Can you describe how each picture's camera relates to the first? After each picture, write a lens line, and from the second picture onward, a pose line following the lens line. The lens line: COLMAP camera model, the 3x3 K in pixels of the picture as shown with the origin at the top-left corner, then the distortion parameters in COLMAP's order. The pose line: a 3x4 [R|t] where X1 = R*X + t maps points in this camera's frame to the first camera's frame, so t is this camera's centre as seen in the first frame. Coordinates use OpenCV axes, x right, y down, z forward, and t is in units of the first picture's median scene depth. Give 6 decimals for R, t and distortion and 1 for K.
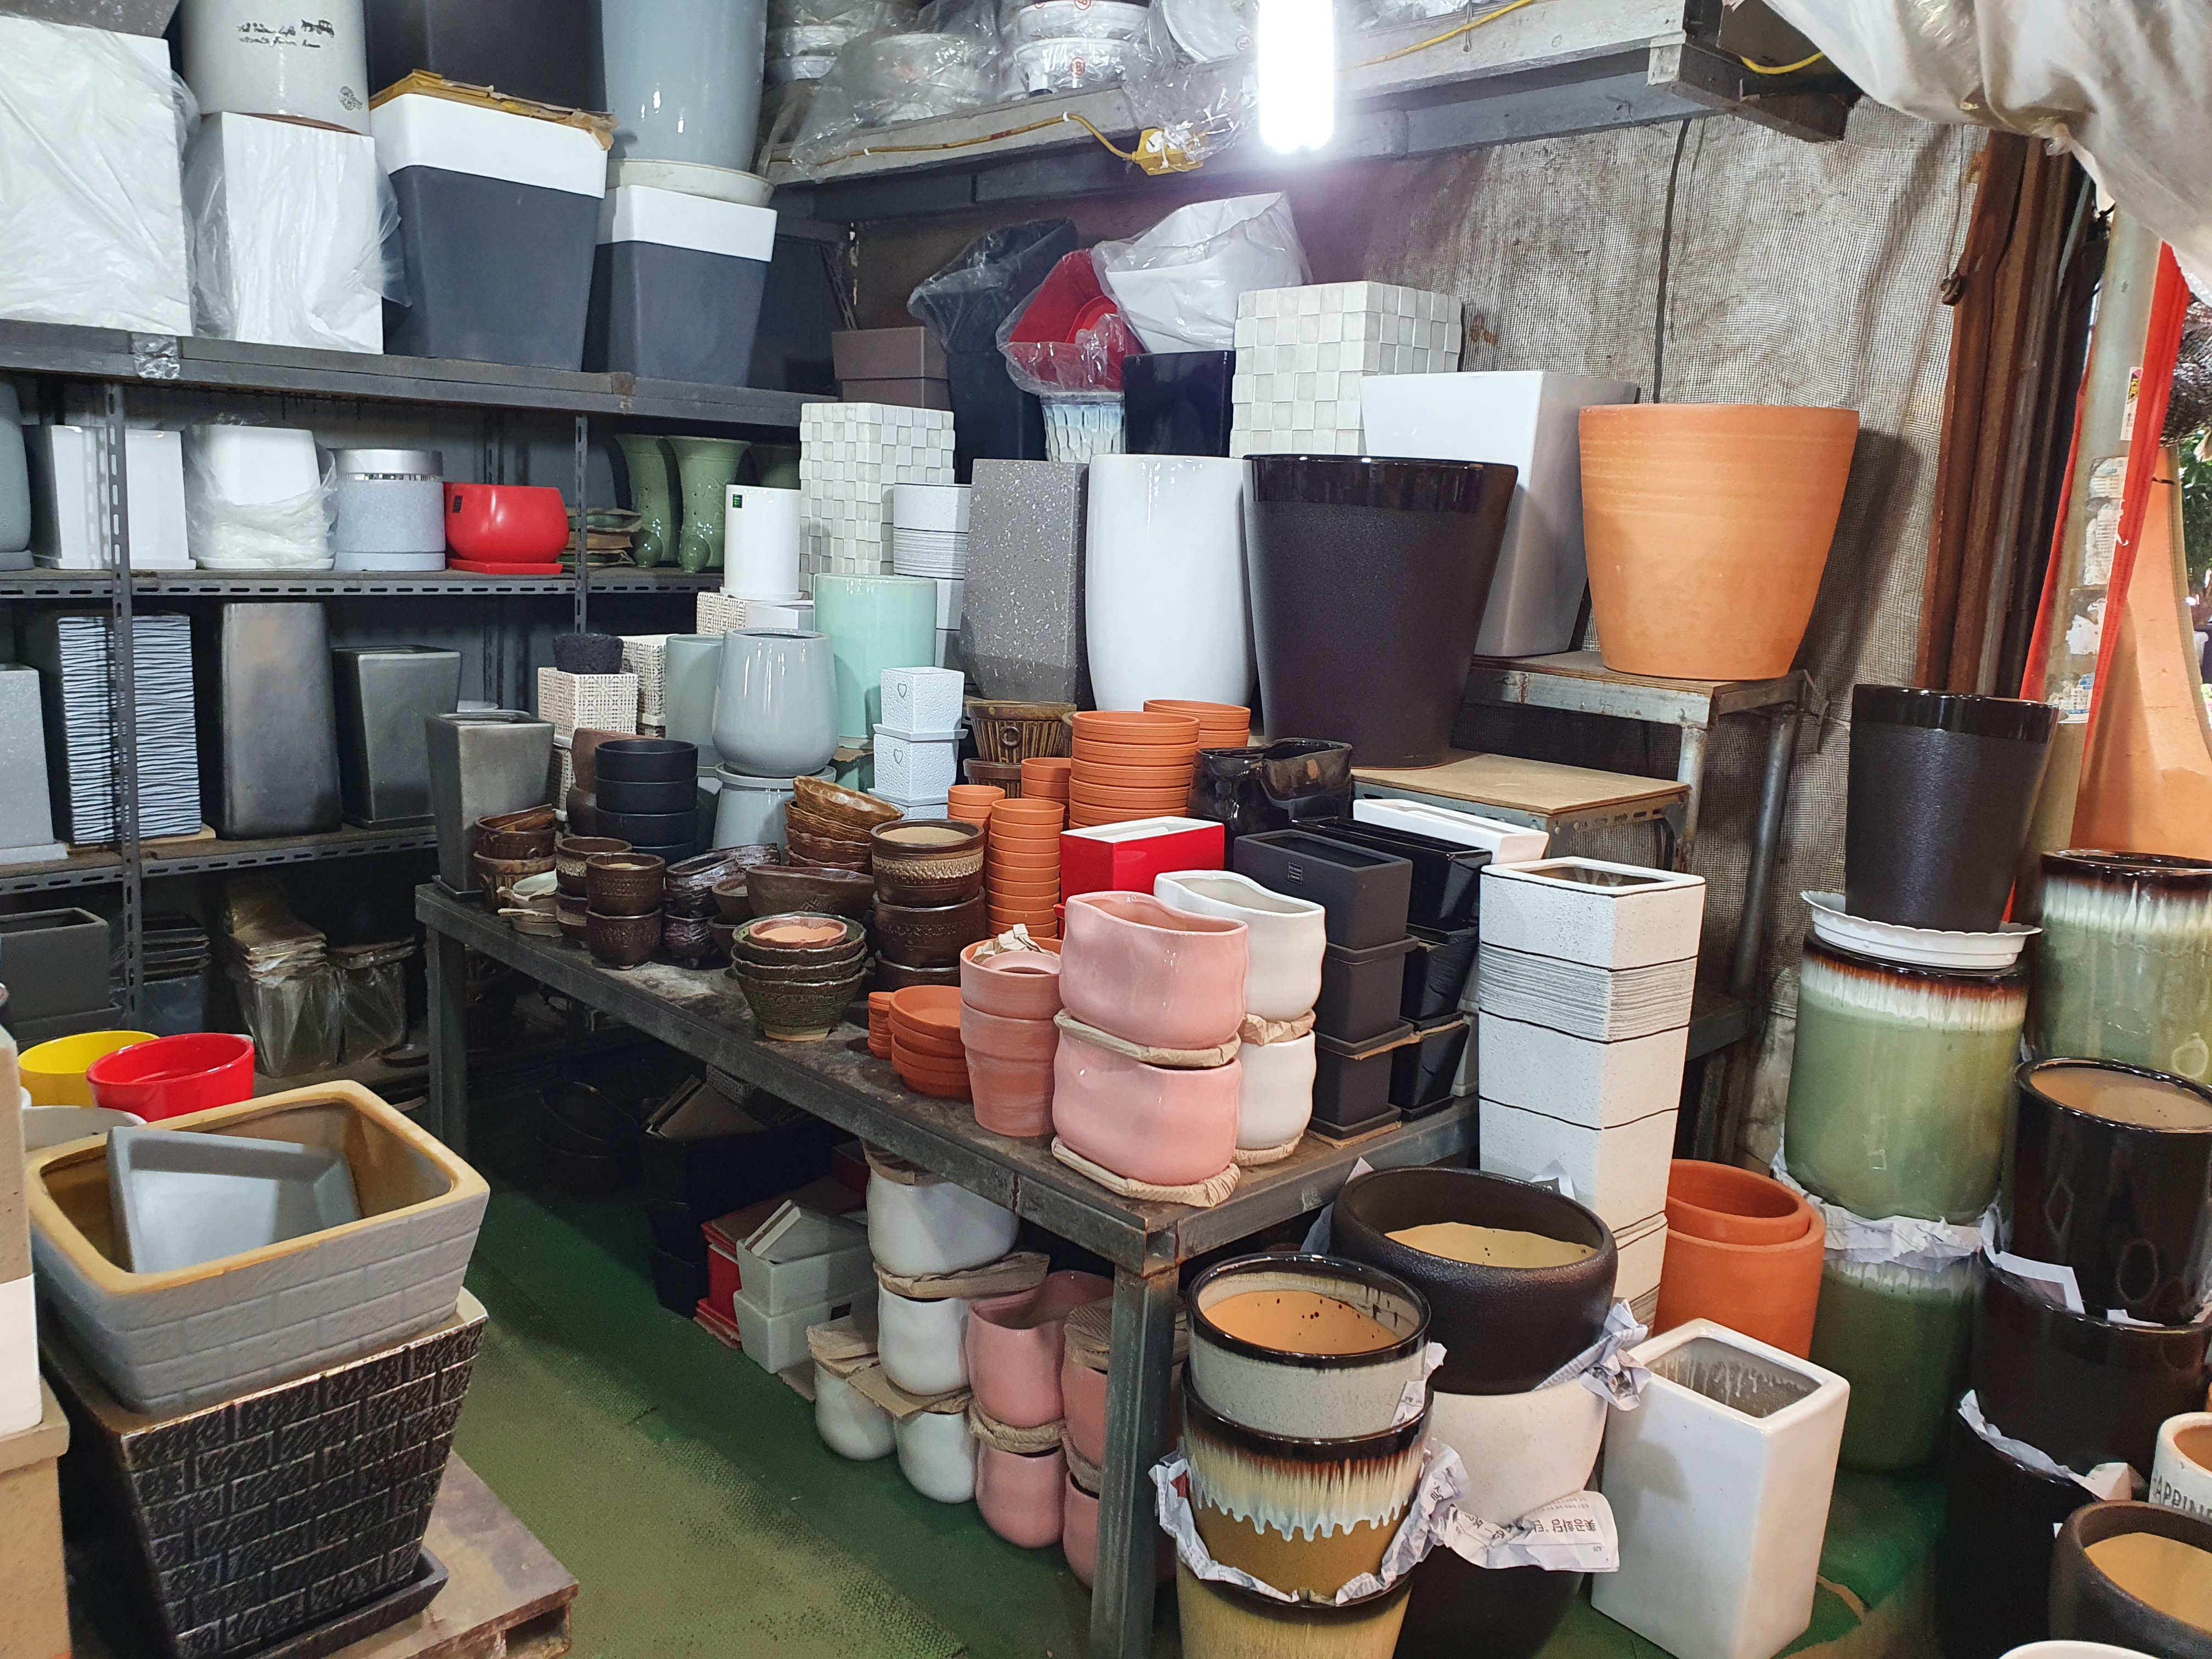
lens RADIAL K [[1701.4, 0, 1097.6], [0, 1701.4, 799.6], [0, 0, 1]] dist [0.045886, -0.053874]
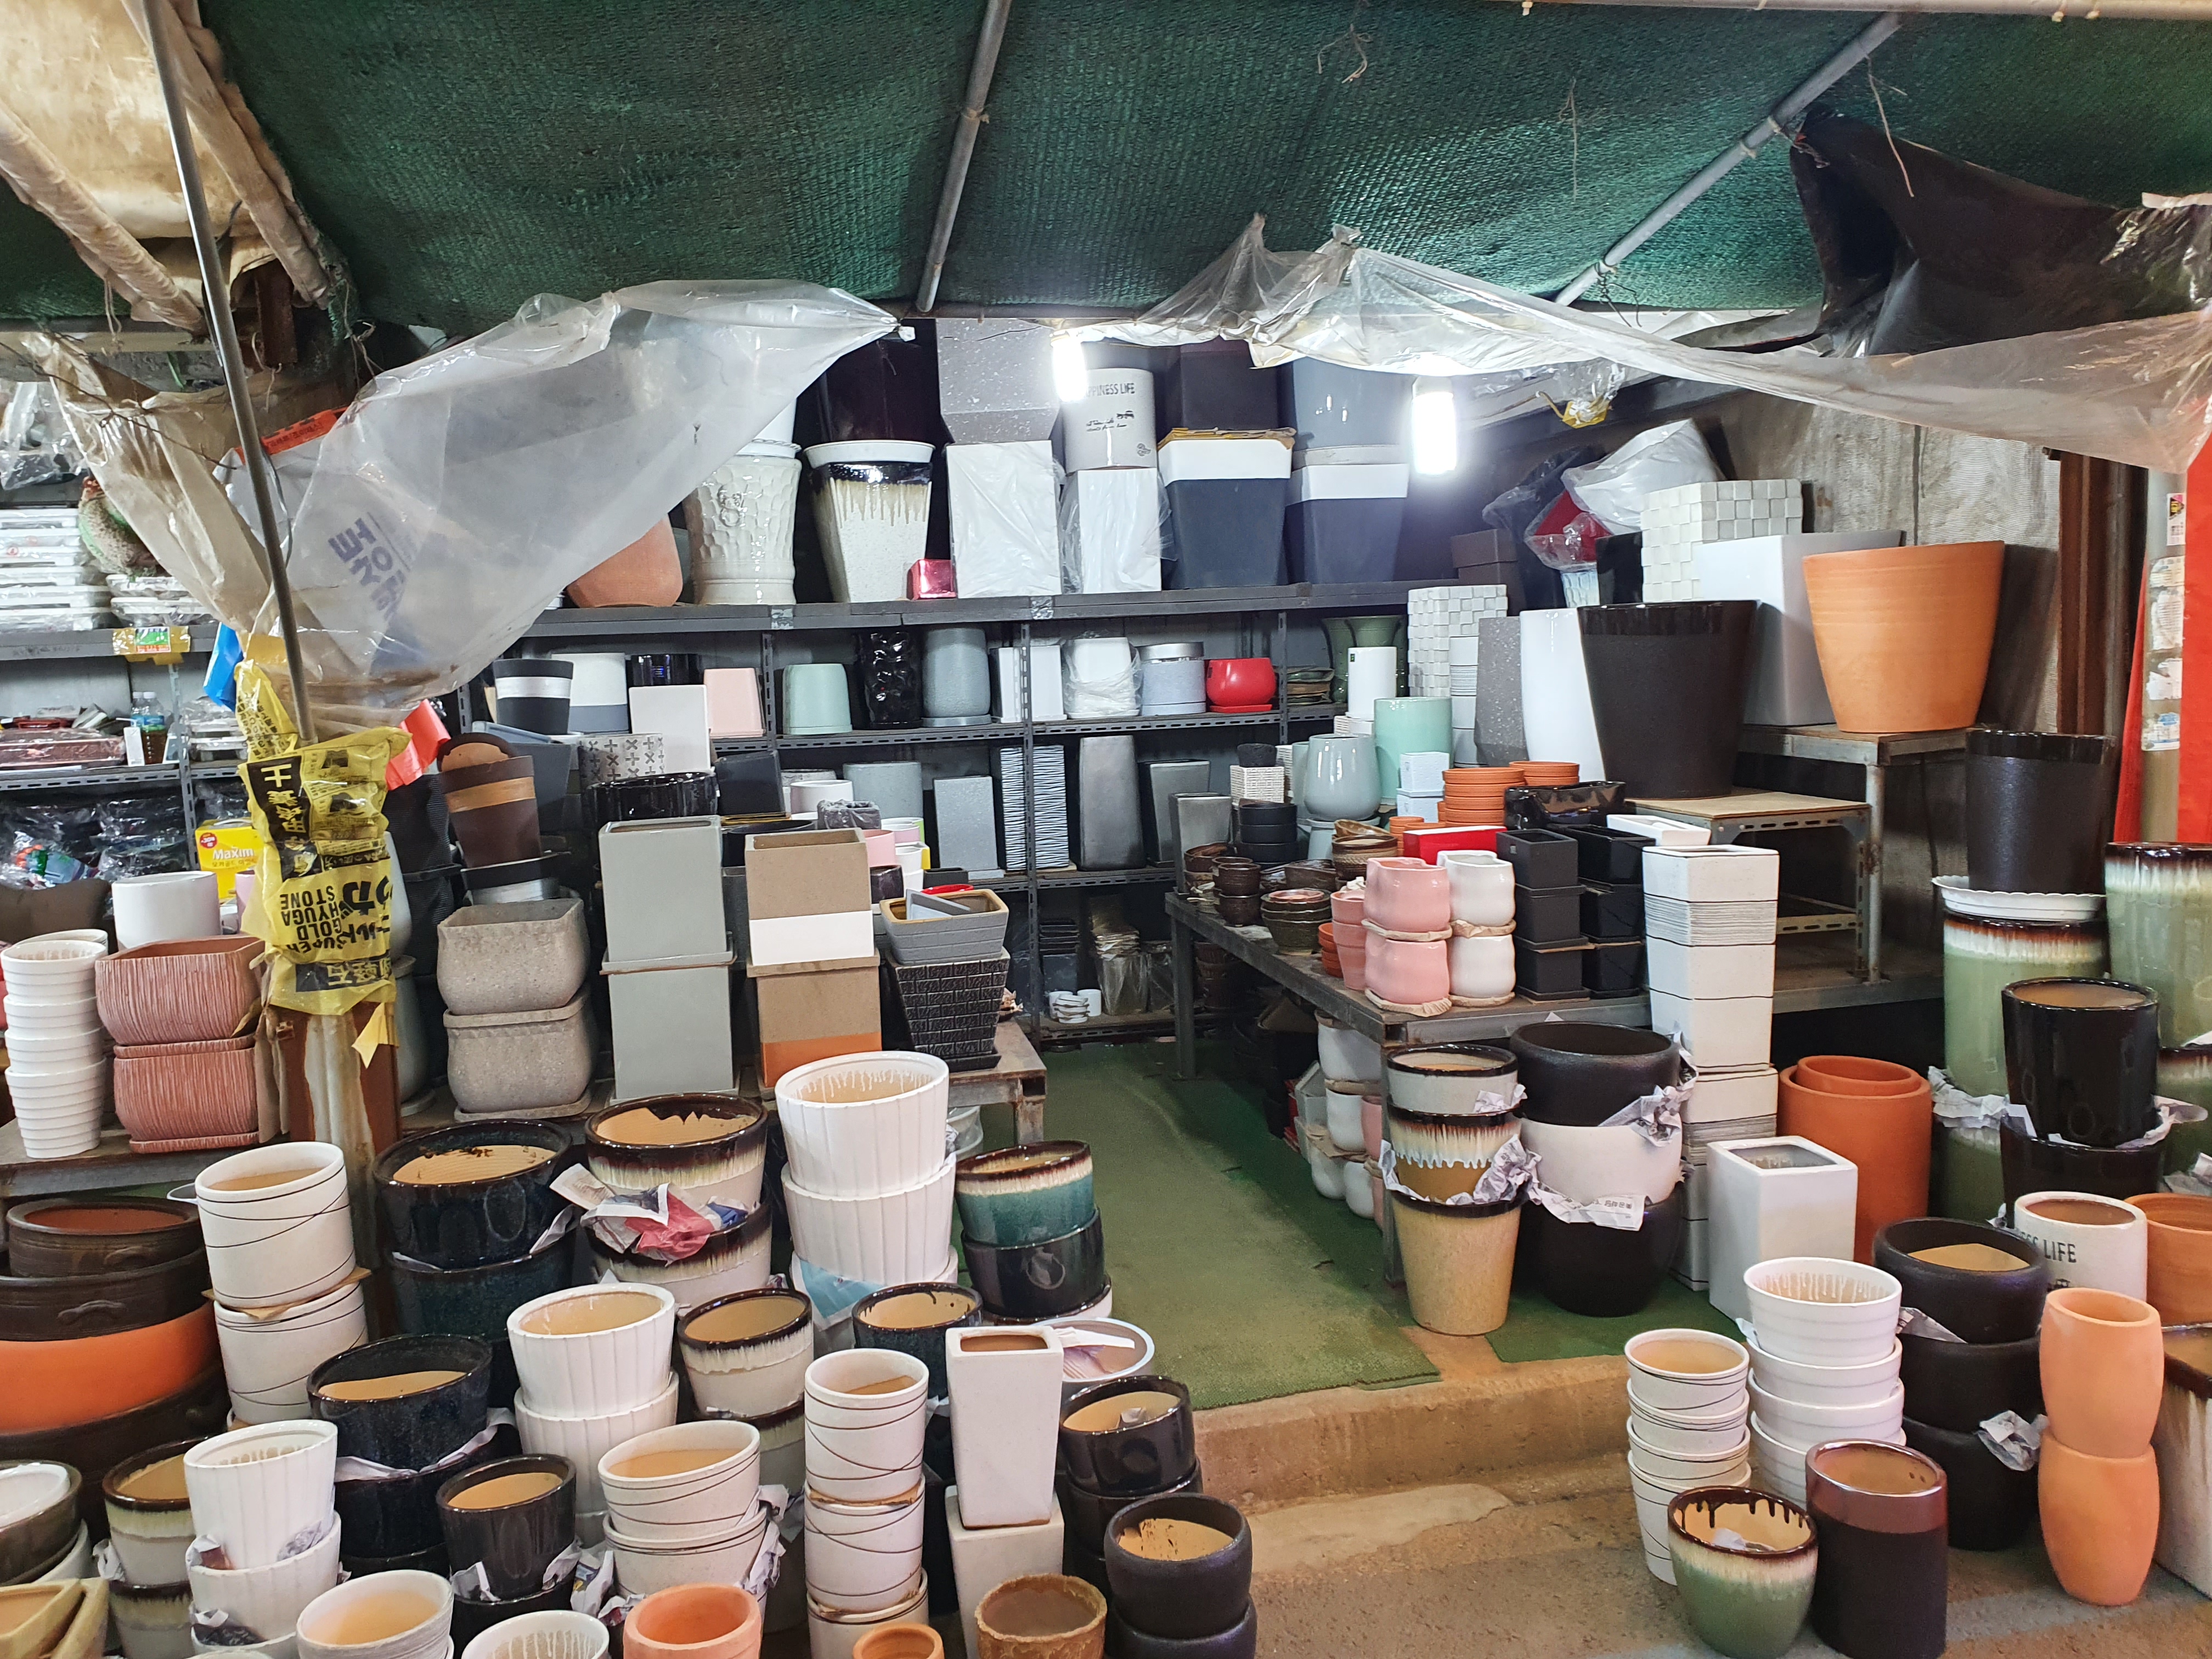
lens RADIAL K [[1701.4, 0, 1097.6], [0, 1701.4, 799.6], [0, 0, 1]] dist [0.045886, -0.053874]
pose [[0.839315, -0.030106, -0.542811, 0.534934], [-0.015908, 0.996678, -0.079878, 0.104907], [0.543412, 0.075678, 0.836048, -0.536229]]
